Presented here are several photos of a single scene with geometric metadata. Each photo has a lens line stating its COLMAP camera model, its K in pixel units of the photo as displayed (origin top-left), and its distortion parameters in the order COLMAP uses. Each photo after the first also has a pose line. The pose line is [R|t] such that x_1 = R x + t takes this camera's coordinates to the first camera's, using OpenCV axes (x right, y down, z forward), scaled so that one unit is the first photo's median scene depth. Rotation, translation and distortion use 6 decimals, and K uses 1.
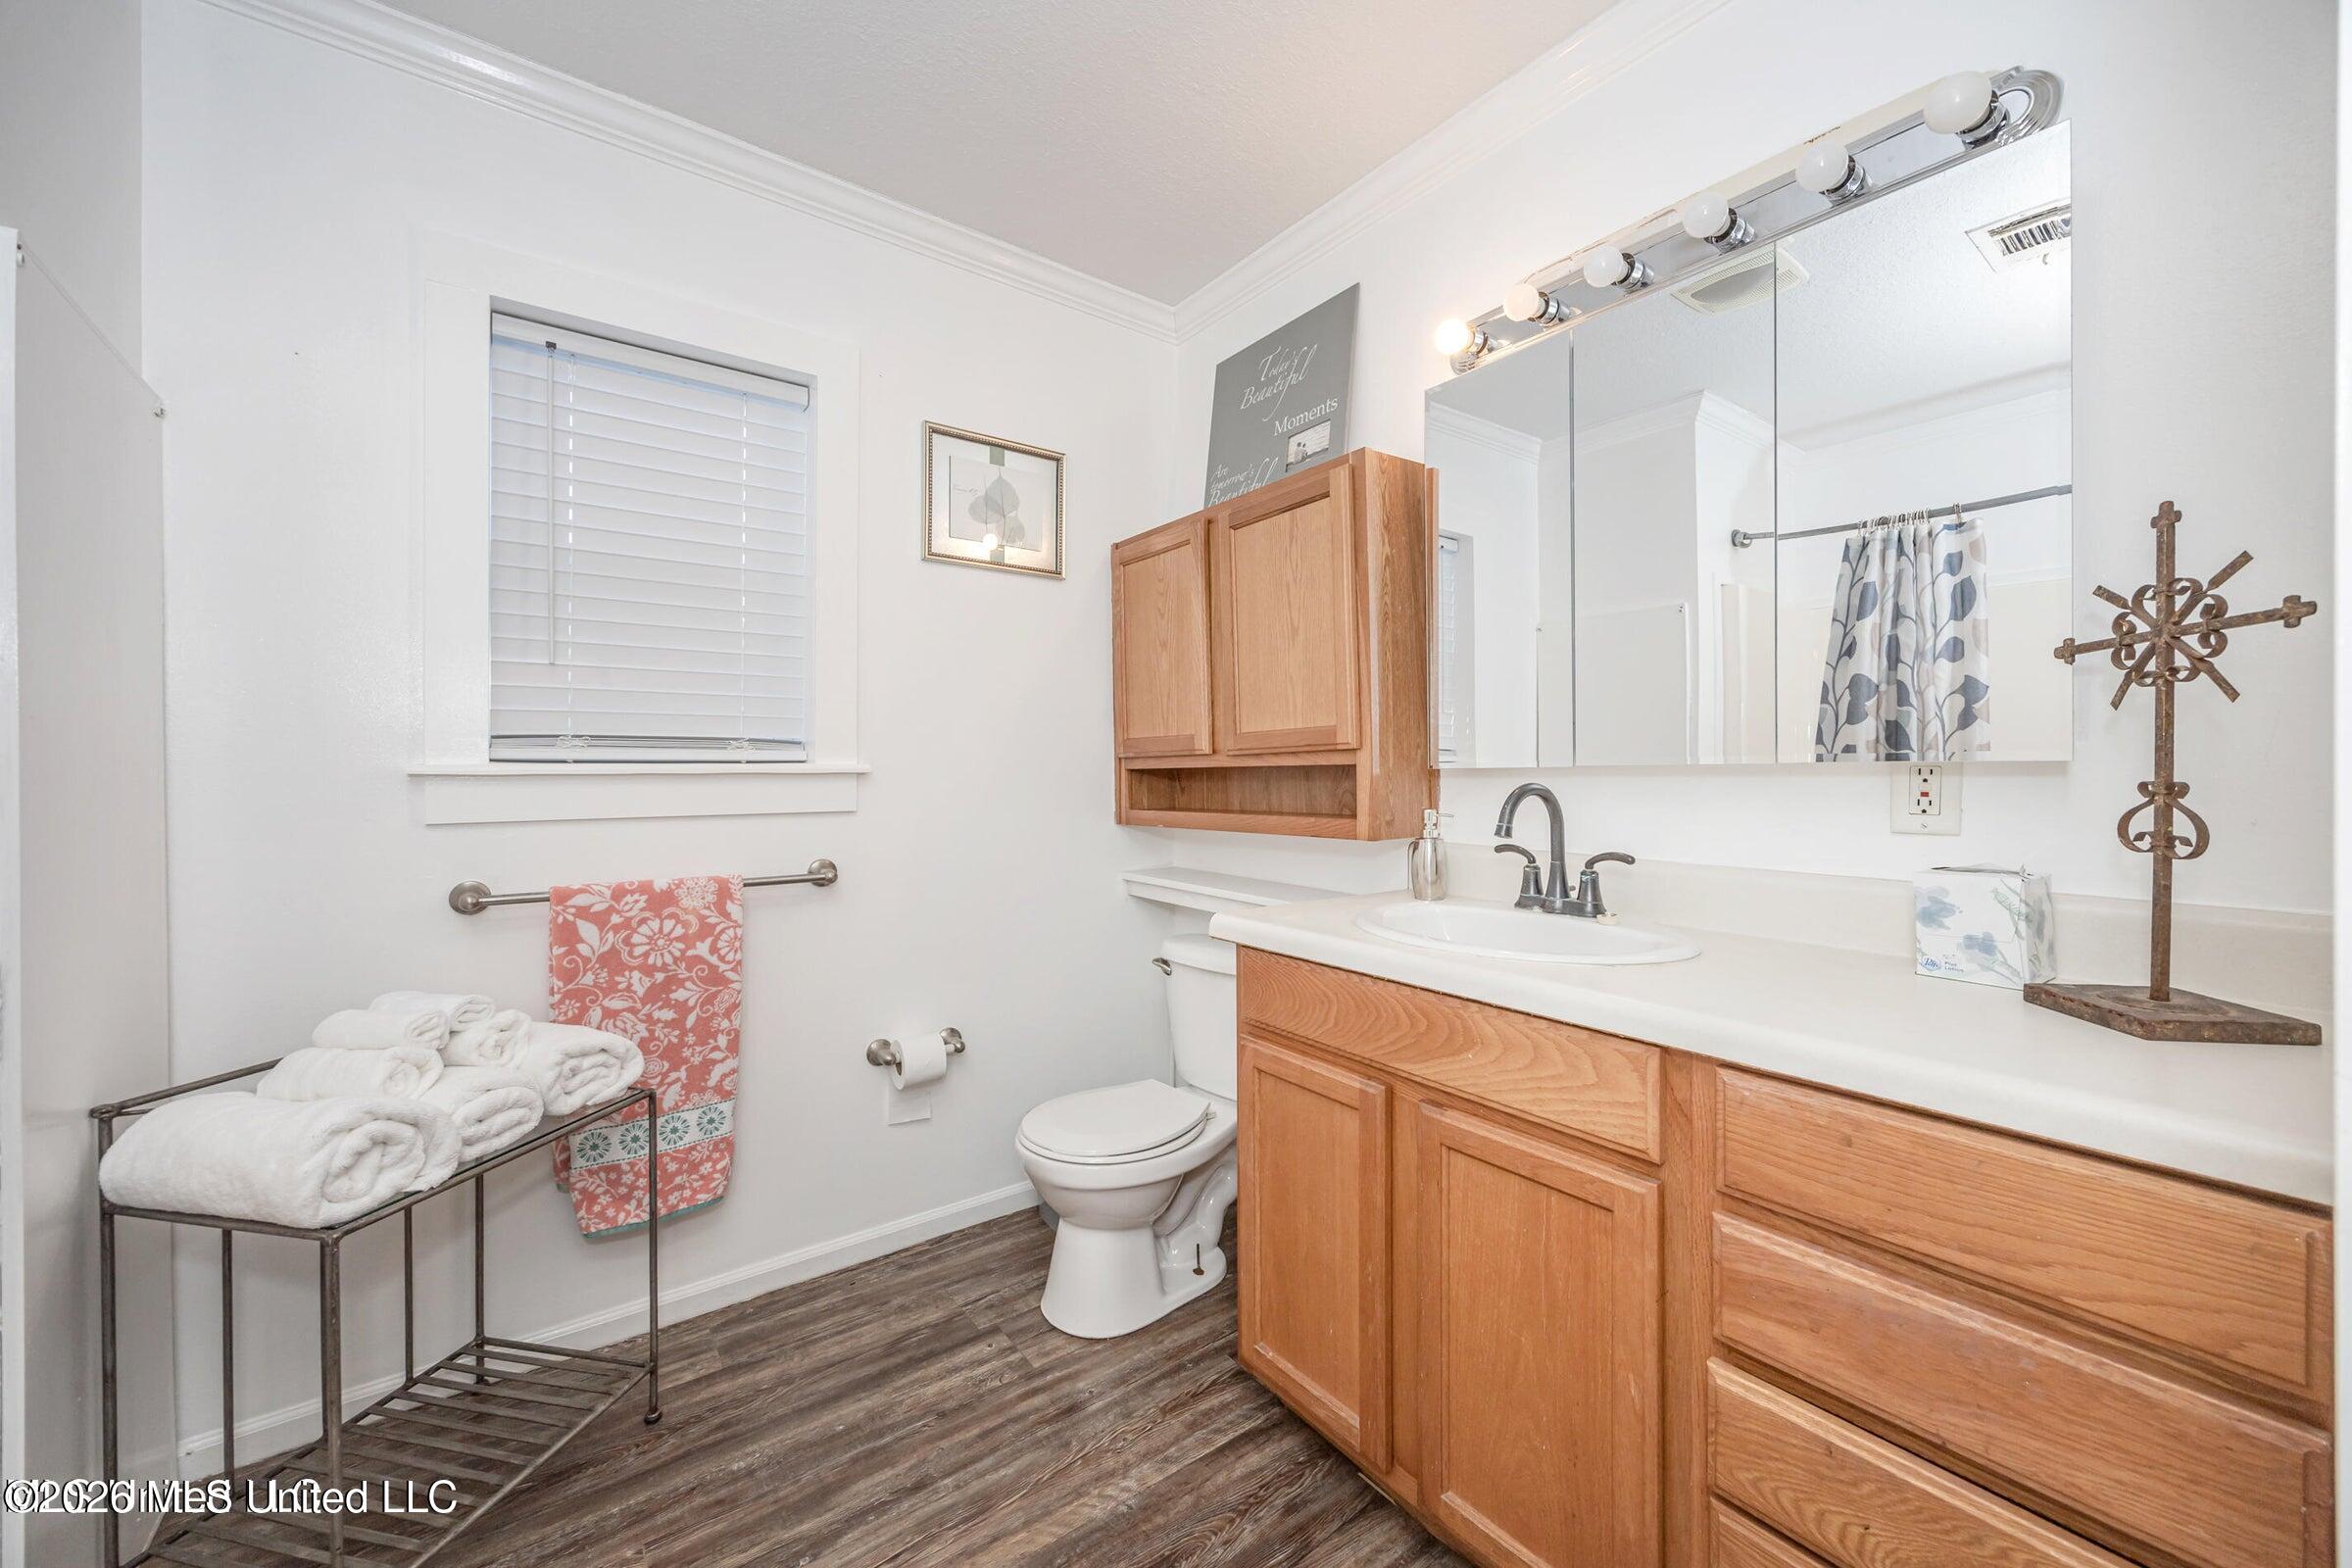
lens RADIAL K [[917.7, 0, 1171.3], [0, 917.7, 790.7], [0, 0, 1]] dist [0.000208, 0.000209]
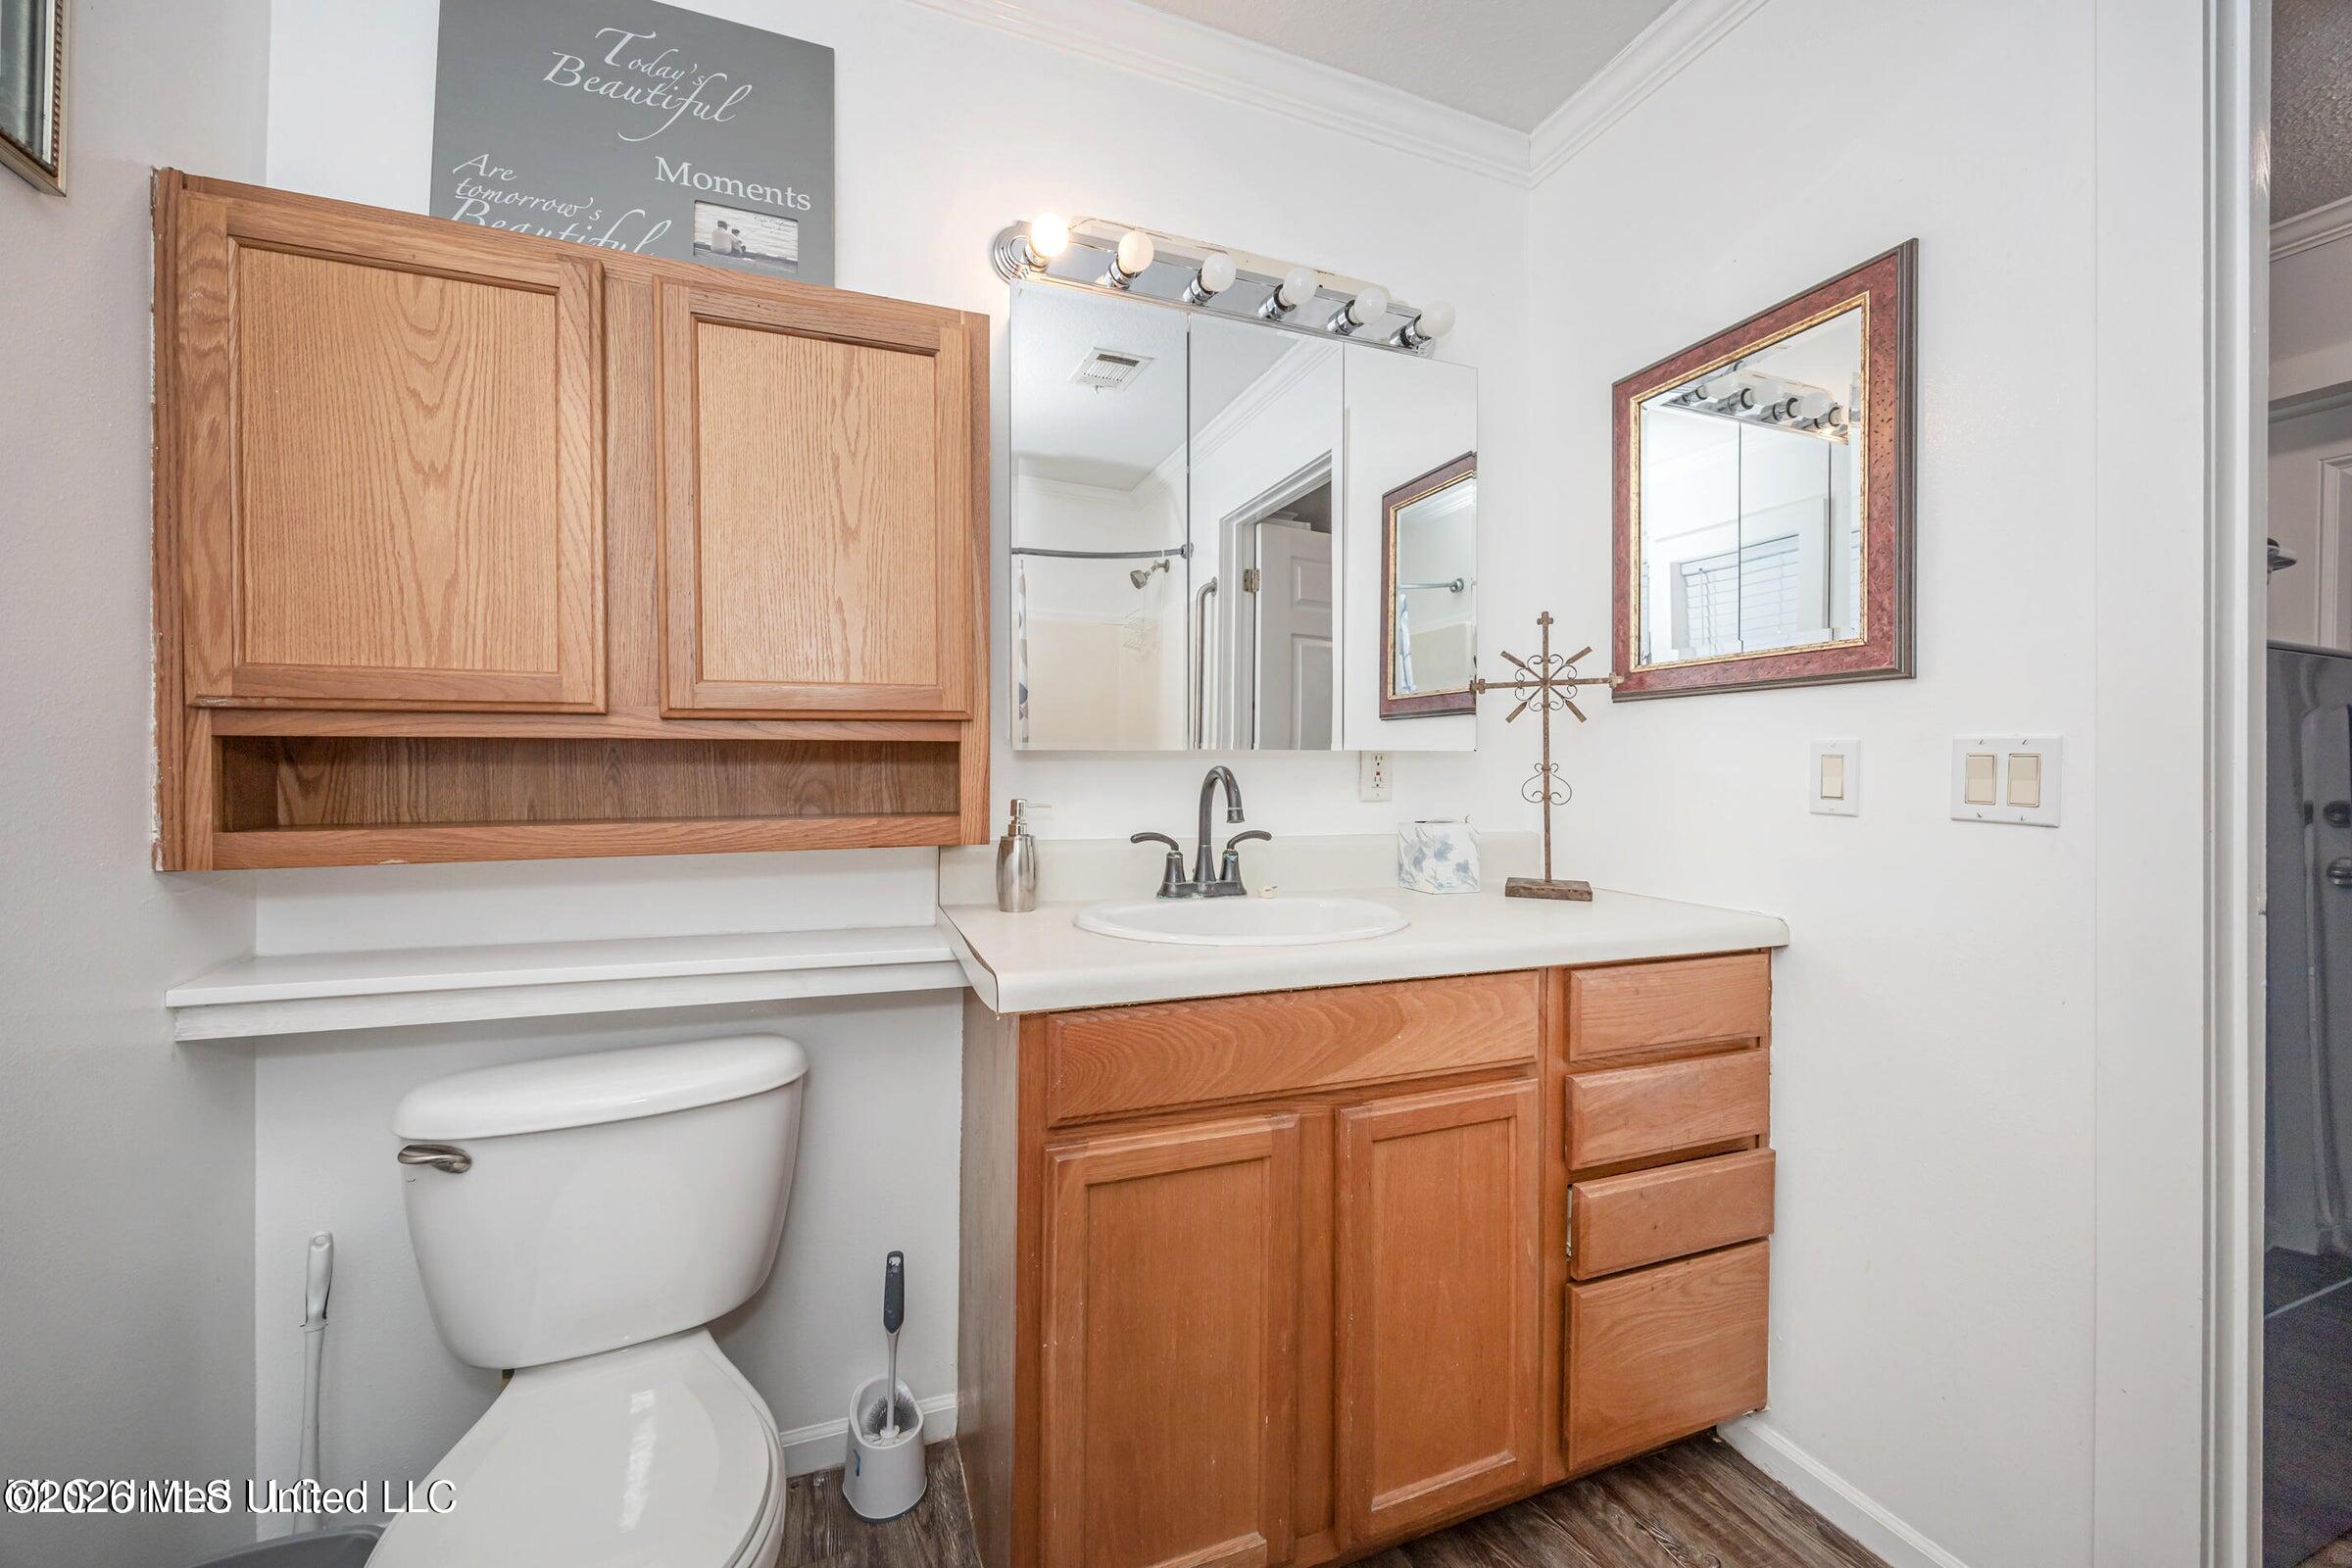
lens RADIAL K [[917.7, 0, 1171.3], [0, 917.7, 790.7], [0, 0, 1]] dist [0.000208, 0.000209]
pose [[0.256267, -0.019996, 0.966399, -0.570152], [0.016626, 0.999729, 0.016277, 0.001092], [-0.966463, 0.011896, 0.256530, 0.804430]]
